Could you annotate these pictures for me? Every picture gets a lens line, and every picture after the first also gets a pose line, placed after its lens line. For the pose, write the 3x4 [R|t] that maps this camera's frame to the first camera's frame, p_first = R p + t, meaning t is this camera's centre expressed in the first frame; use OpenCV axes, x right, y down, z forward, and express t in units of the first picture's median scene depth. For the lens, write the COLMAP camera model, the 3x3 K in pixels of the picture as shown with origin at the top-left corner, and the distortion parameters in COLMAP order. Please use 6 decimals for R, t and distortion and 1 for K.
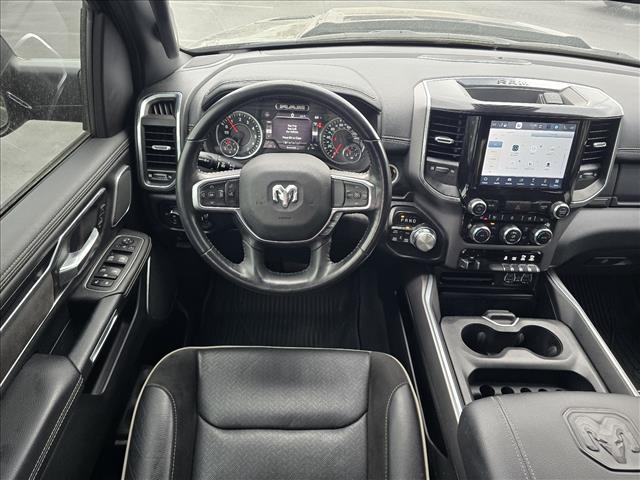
lens RADIAL K [[439.8, 0, 290.4], [0, 439.8, 239.4], [0, 0, 1]] dist [-0.005683, -0.003838]
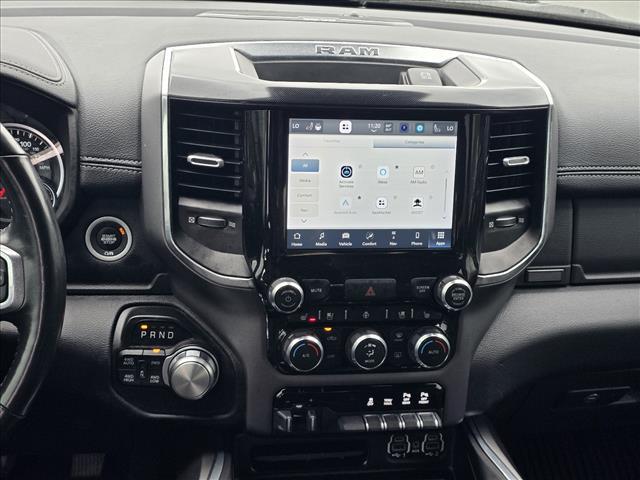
lens RADIAL K [[859.4, 0, 320.0], [0, 859.4, 240.0], [0, 0, 1]] dist [0.118411, -0.029971]
pose [[0.985273, -0.040557, 0.166106, 0.303544], [0.072936, 0.978335, -0.193756, 0.050082], [-0.154649, 0.203018, 0.966885, 0.079292]]
